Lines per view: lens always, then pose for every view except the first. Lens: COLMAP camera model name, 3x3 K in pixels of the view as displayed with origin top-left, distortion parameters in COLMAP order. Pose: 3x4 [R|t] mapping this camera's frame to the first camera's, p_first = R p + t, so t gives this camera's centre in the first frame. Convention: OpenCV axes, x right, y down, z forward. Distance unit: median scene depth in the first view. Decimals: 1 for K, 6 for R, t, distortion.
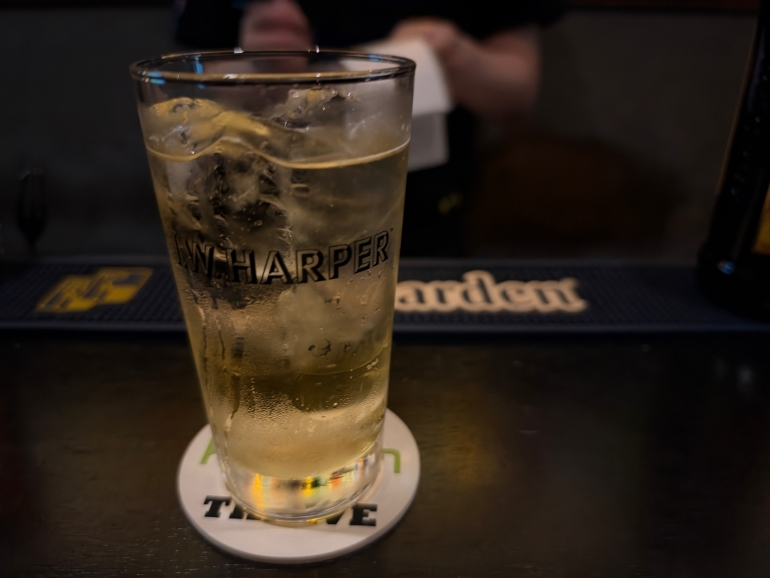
lens RADIAL K [[535.5, 0, 380.3], [0, 535.5, 285.3], [0, 0, 1]] dist [-0.004222, -0.003642]
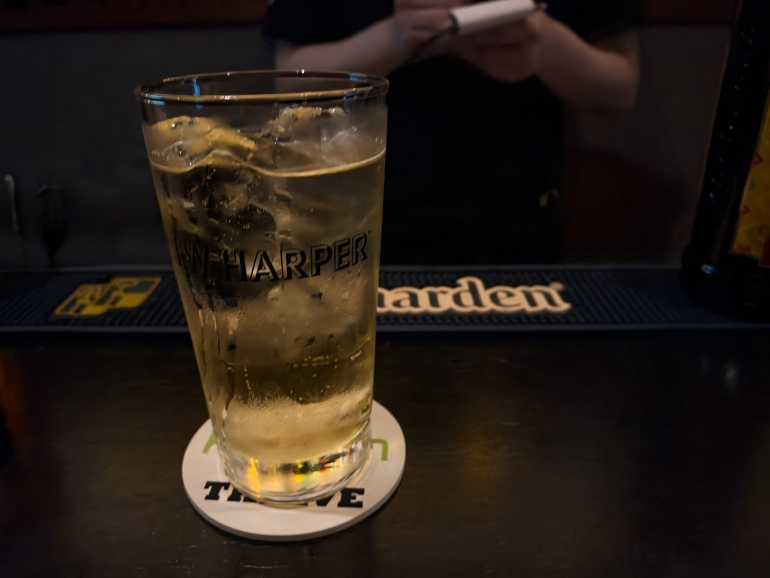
lens RADIAL K [[537.1, 0, 385.0], [0, 537.1, 289.0], [0, 0, 1]] dist [0.001170, 0.001093]
pose [[0.999724, -0.010248, -0.021129, 0.069786], [0.009836, 0.999762, -0.019482, 0.033163], [0.021324, 0.019268, 0.999587, -0.099426]]
